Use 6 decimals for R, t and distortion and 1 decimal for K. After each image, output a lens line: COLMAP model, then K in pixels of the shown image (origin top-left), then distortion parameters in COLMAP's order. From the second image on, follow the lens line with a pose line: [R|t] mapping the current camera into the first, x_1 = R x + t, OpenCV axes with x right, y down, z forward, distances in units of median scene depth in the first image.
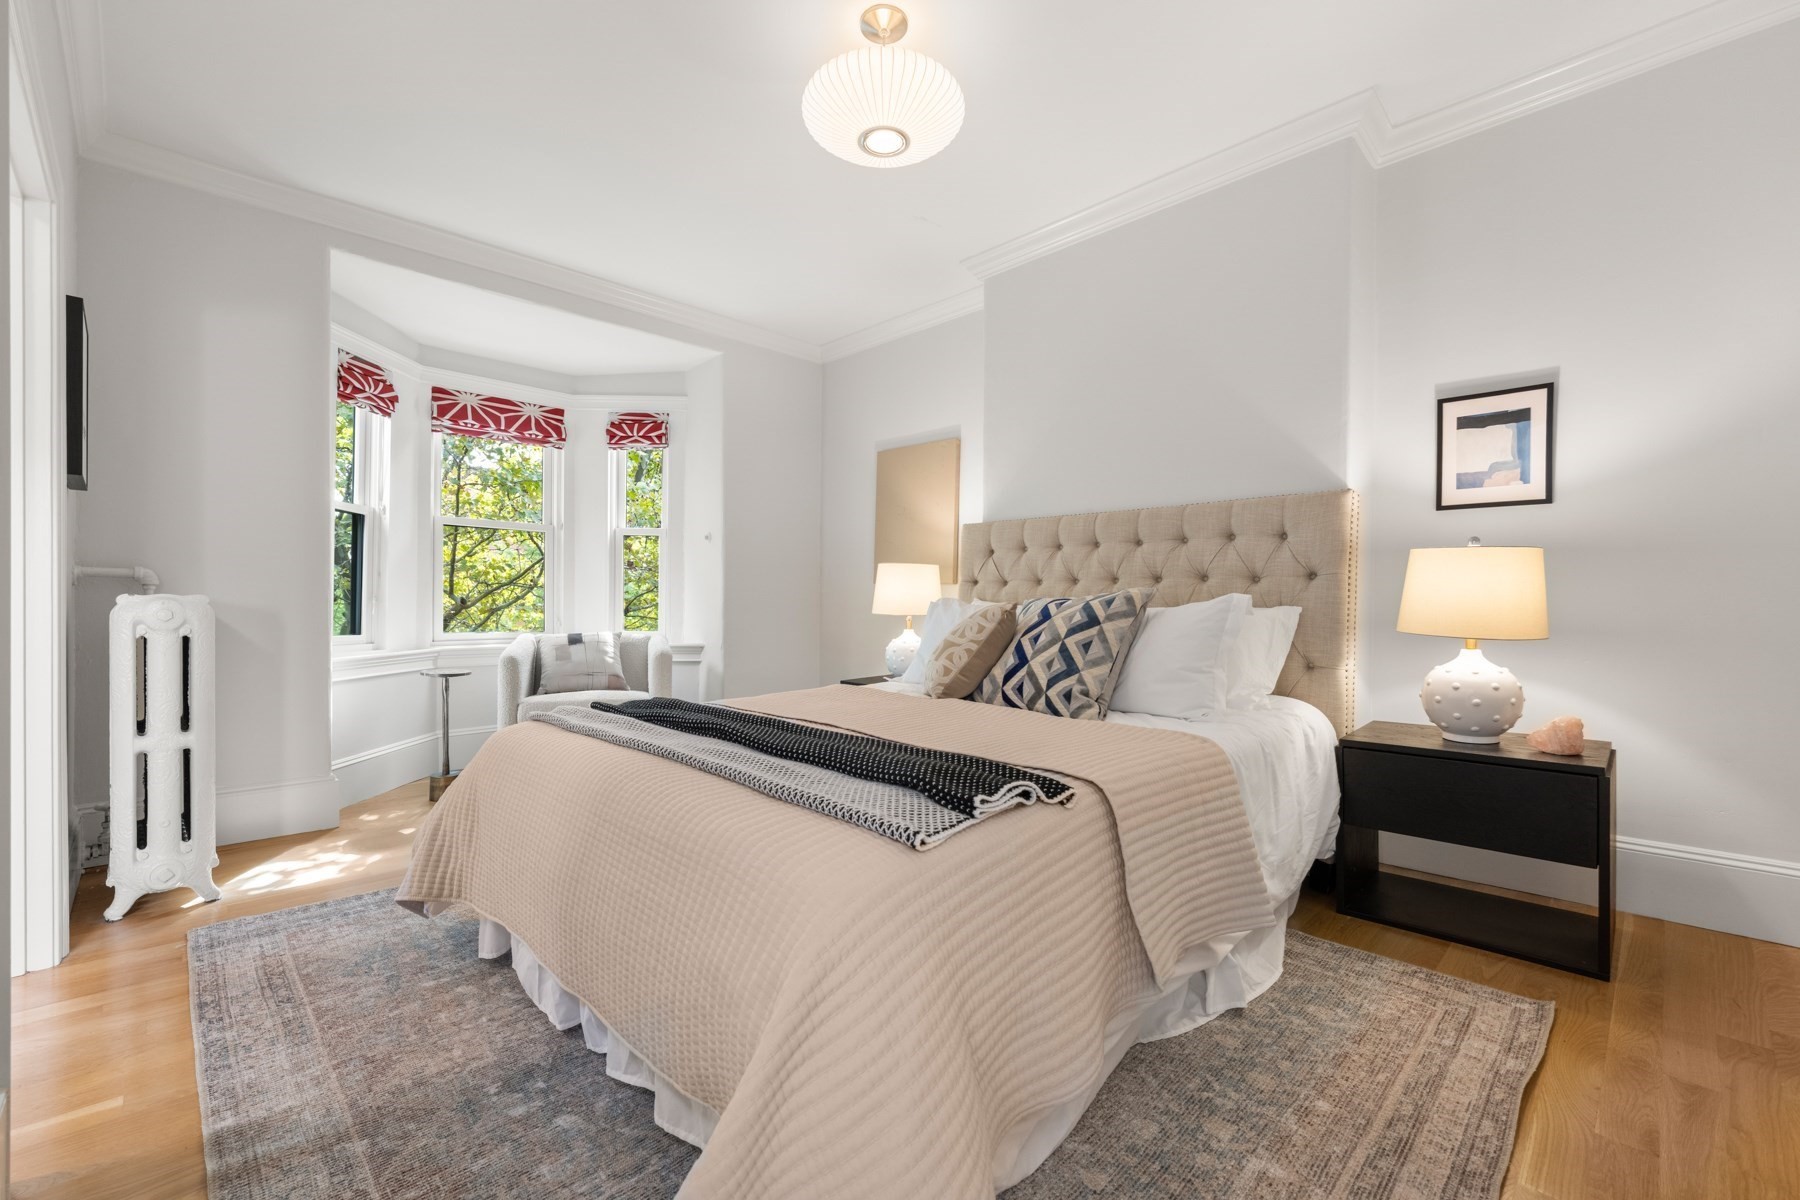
lens RADIAL K [[760.9, 0, 904.3], [0, 760.9, 599.0], [0, 0, 1]] dist [-0.000384, -0.000318]
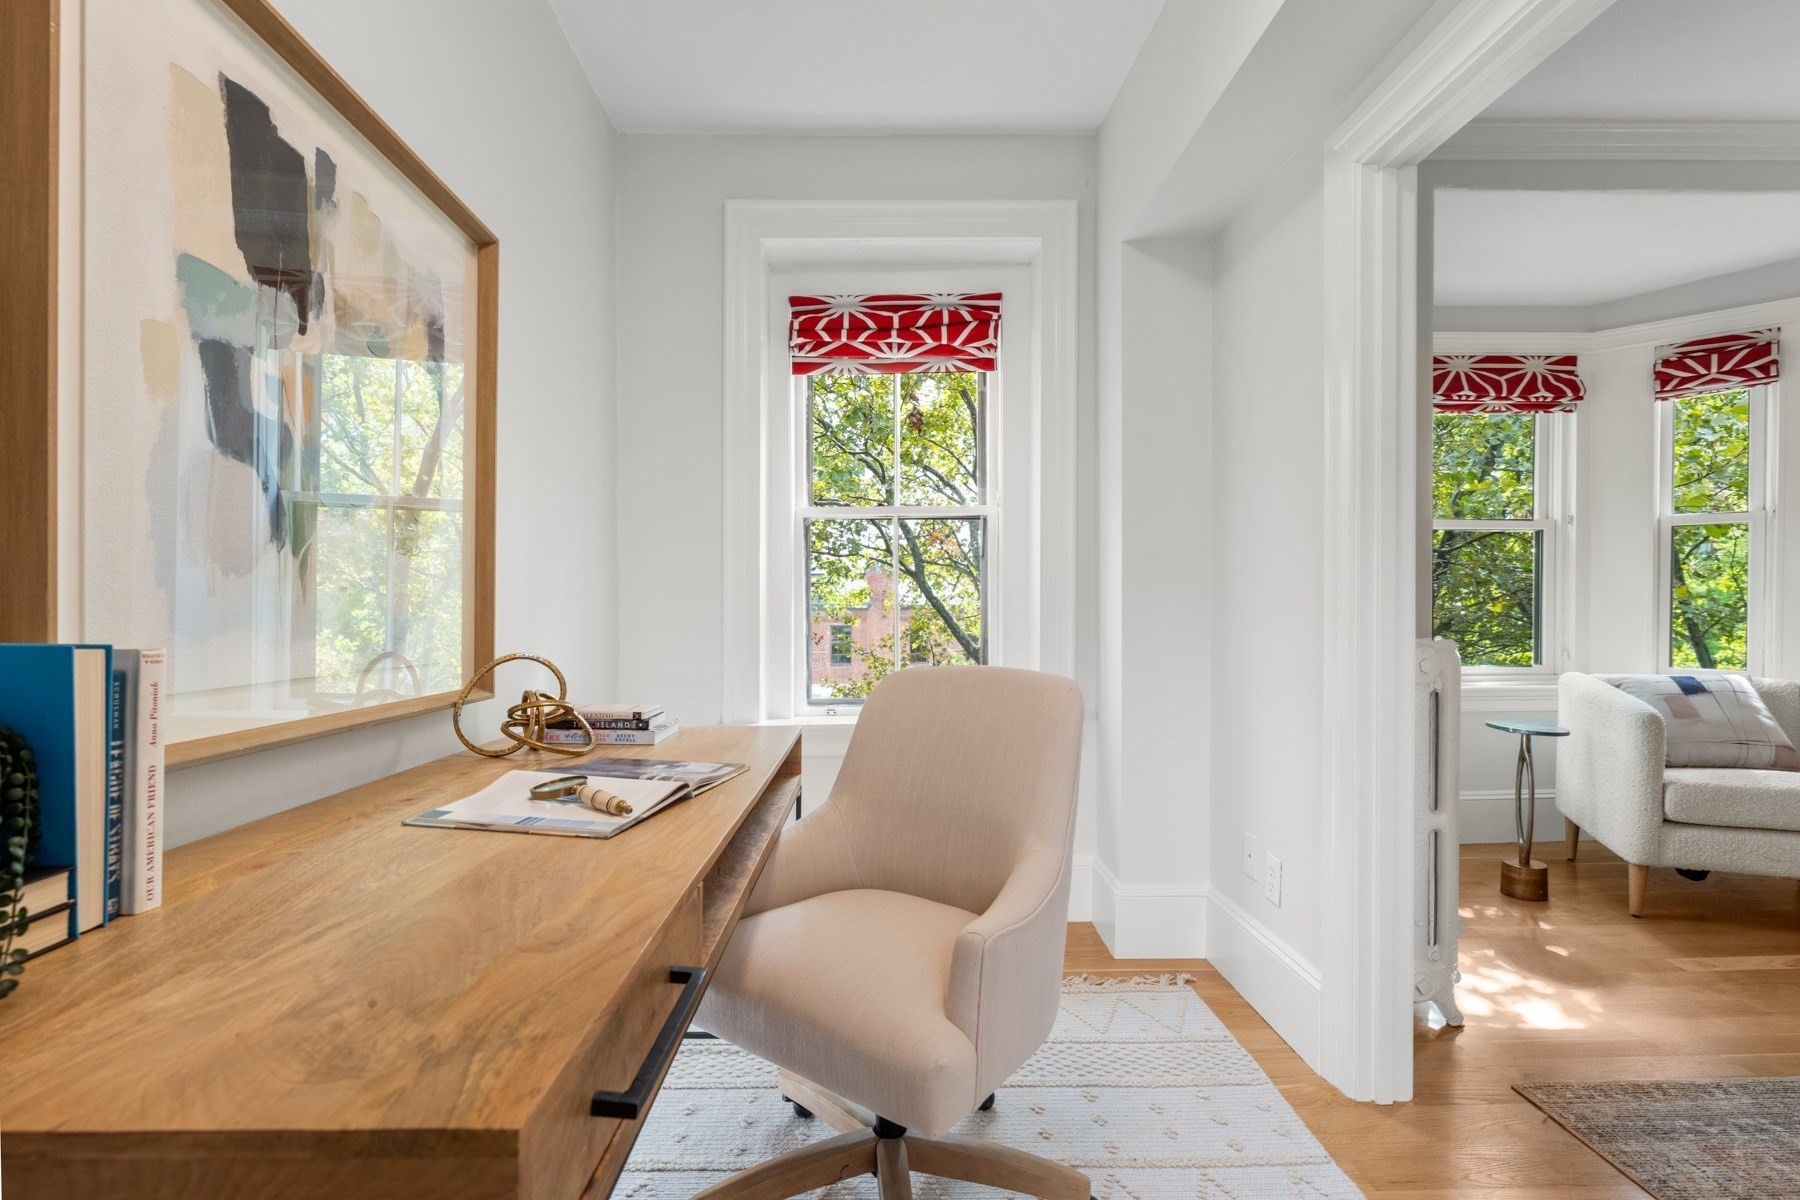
lens RADIAL K [[852.1, 0, 900.0], [0, 852.1, 600.0], [0, 0, 1]] dist [0.000536, -0.000122]
pose [[0.726624, -0.015209, -0.686867, -0.380550], [0.017376, 0.999842, -0.003756, -0.029079], [0.686816, -0.009206, 0.726773, -0.021946]]
